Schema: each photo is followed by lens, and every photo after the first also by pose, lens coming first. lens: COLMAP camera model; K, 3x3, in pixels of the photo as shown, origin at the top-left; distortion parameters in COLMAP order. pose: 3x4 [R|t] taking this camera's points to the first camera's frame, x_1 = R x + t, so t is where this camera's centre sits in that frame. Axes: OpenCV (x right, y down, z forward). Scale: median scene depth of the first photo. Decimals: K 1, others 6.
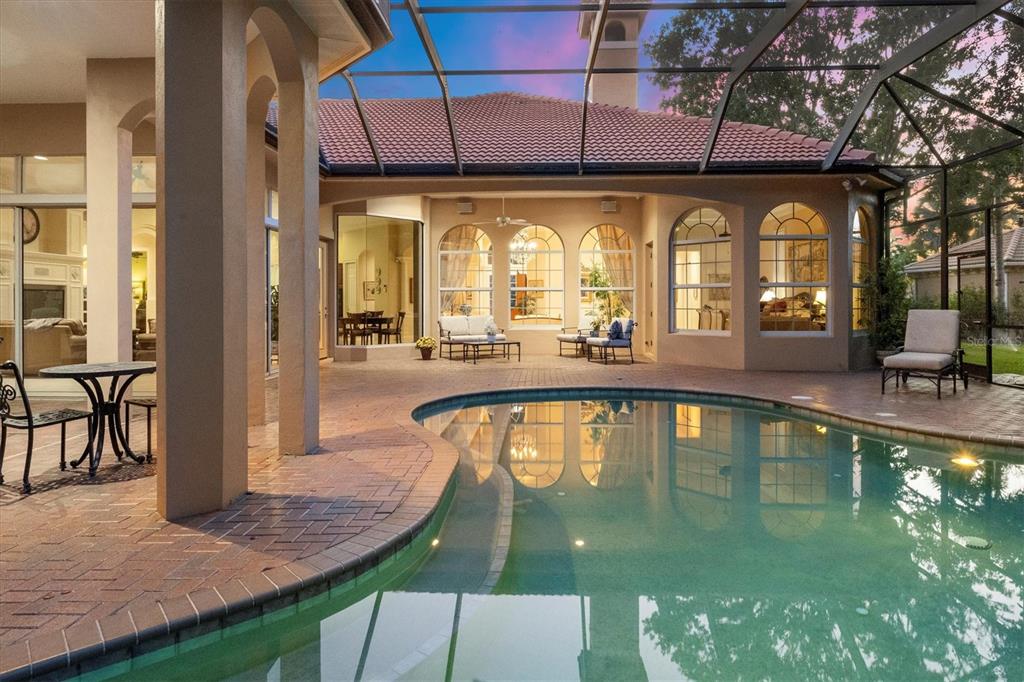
lens RADIAL K [[593.1, 0, 512.1], [0, 593.1, 304.3], [0, 0, 1]] dist [0.000401, -0.000597]
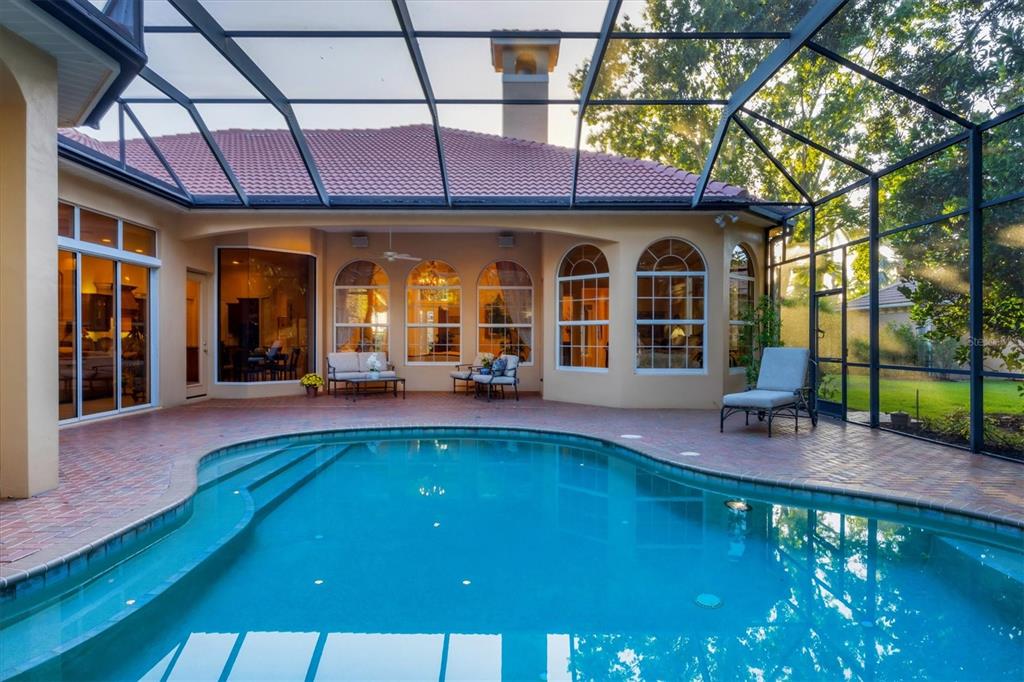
lens RADIAL K [[598.4, 0, 507.2], [0, 598.4, 343.7], [0, 0, 1]] dist [0.000473, 0.000290]
pose [[0.999545, 0.003283, 0.029974, 0.139151], [-0.003408, 0.999986, 0.004118, 0.000000], [-0.029960, -0.004219, 0.999542, 0.006501]]
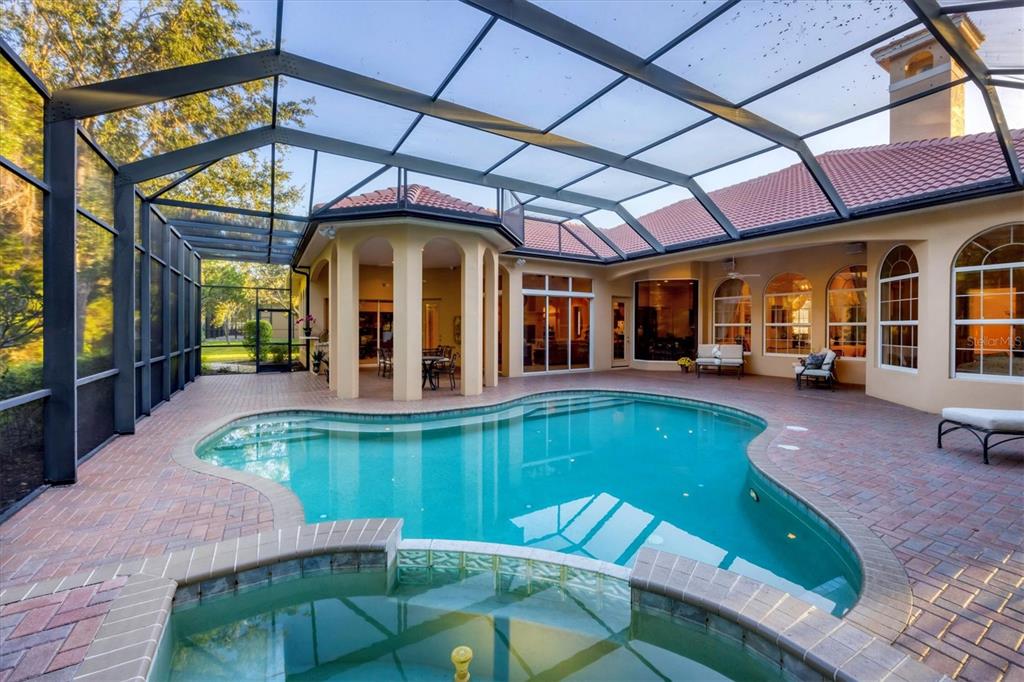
lens RADIAL K [[409.7, 0, 511.9], [0, 409.7, 333.1], [0, 0, 1]] dist [-0.000665, -0.000053]
pose [[0.544742, 0.011306, -0.838527, 0.467153], [-0.003995, 0.999933, 0.010887, -0.016454], [0.838594, -0.002581, 0.544751, 0.065583]]
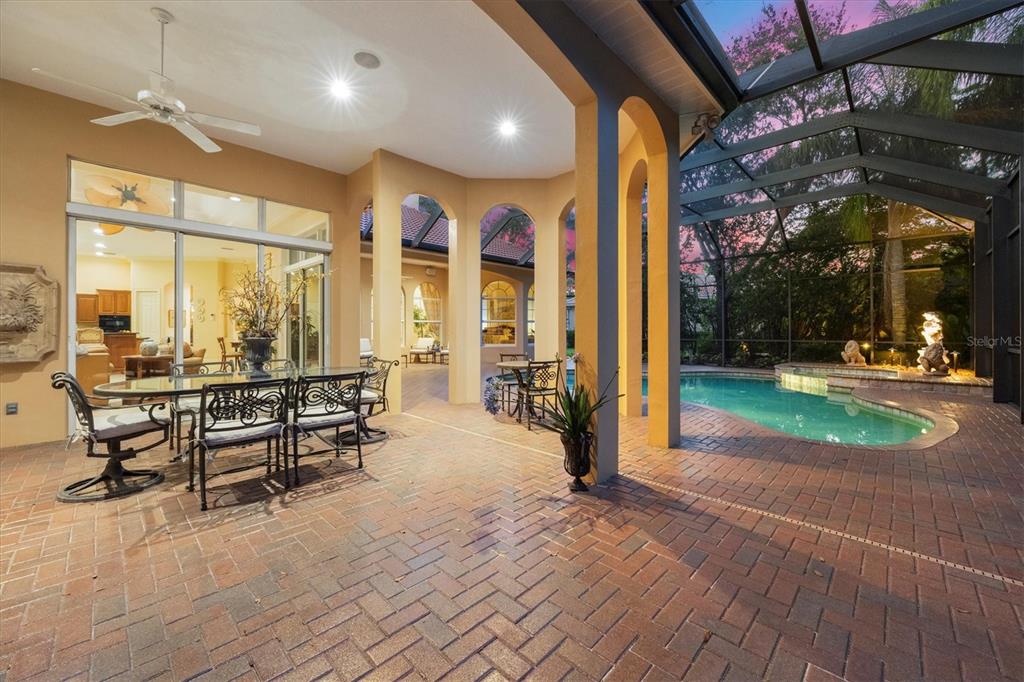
lens RADIAL K [[409.7, 0, 511.9], [0, 409.7, 333.1], [0, 0, 1]] dist [-0.000665, -0.000053]
pose [[0.668935, 0.002976, 0.743315, -0.558213], [0.000215, 0.999991, -0.004196, 0.010878], [-0.743321, 0.002967, 0.668928, 0.065345]]
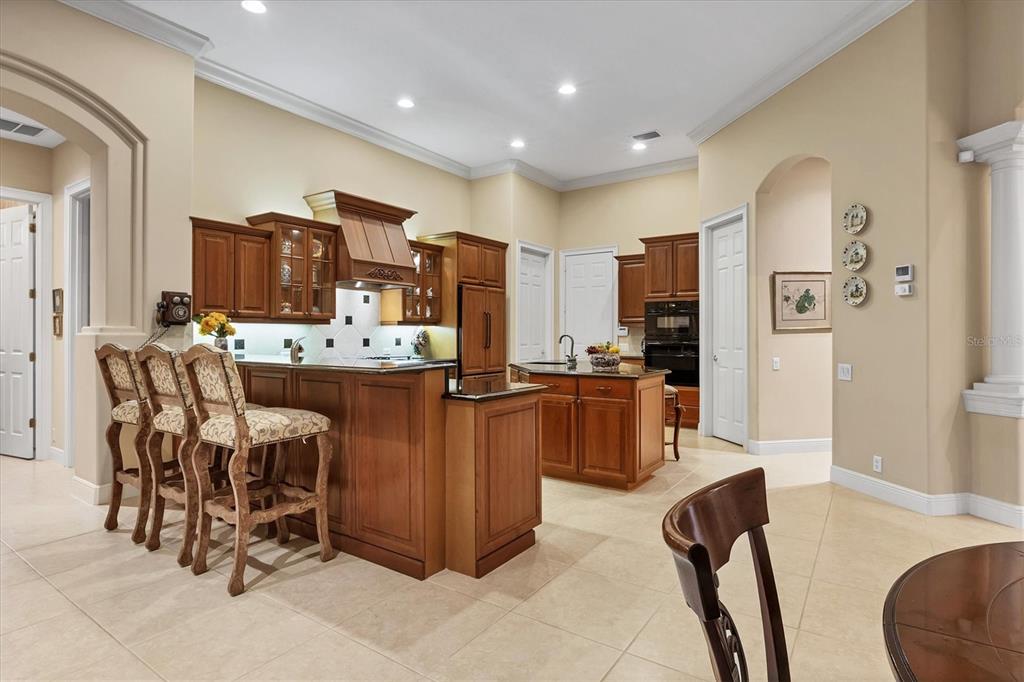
lens RADIAL K [[518.8, 0, 512.0], [0, 518.8, 341.0], [0, 0, 1]] dist [-0.002041, -0.000600]
pose [[0.839956, 0.008502, -0.542587, -0.315100], [-0.001295, 0.999906, 0.013664, -0.007817], [0.542652, -0.010775, 0.839888, 1.005702]]
